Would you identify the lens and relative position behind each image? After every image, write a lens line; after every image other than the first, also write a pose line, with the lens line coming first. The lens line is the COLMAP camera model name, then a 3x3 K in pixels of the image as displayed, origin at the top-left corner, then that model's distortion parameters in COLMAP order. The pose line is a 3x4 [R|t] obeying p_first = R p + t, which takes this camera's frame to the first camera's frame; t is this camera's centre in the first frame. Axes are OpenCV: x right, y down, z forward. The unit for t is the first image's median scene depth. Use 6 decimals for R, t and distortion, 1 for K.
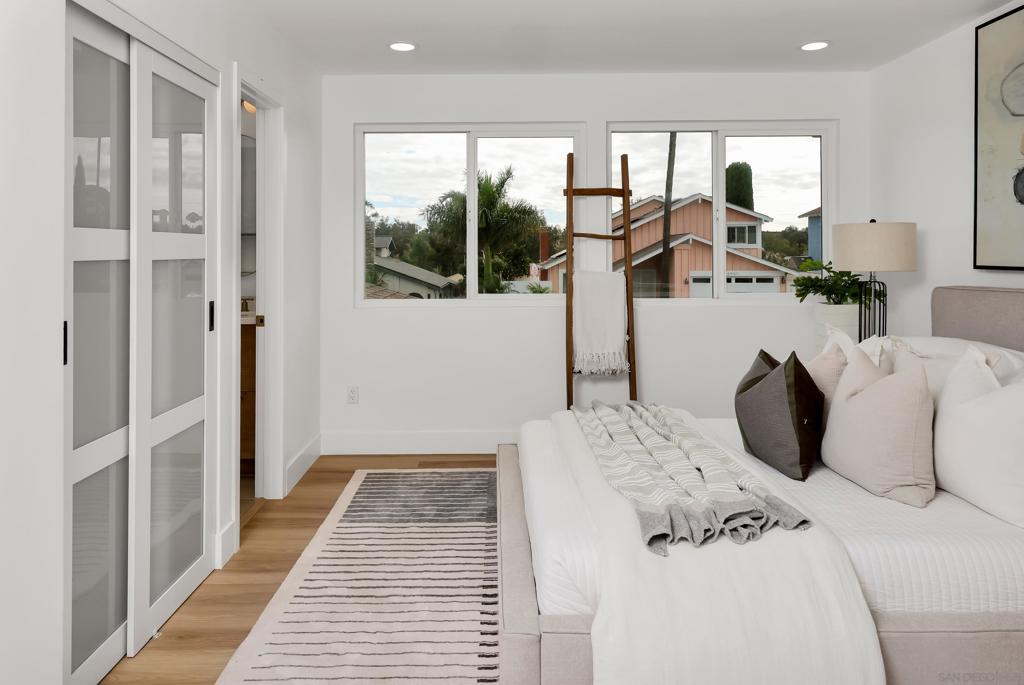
lens RADIAL K [[701.6, 0, 510.2], [0, 701.6, 250.4], [0, 0, 1]] dist [-0.006778, -0.002128]
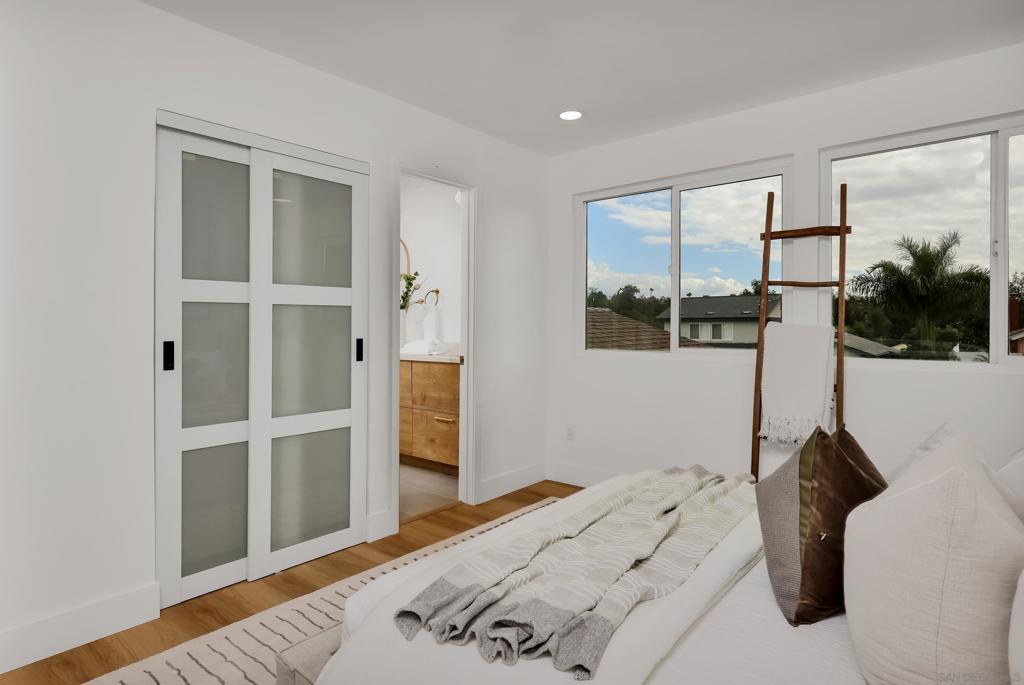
lens RADIAL K [[564.6, 0, 512.2], [0, 564.6, 329.0], [0, 0, 1]] dist [0.003595, 0.001040]
pose [[0.759248, 0.005680, -0.650776, 0.320471], [0.001579, 0.999943, 0.010570, 0.028288], [0.650799, -0.009053, 0.759196, 0.248204]]
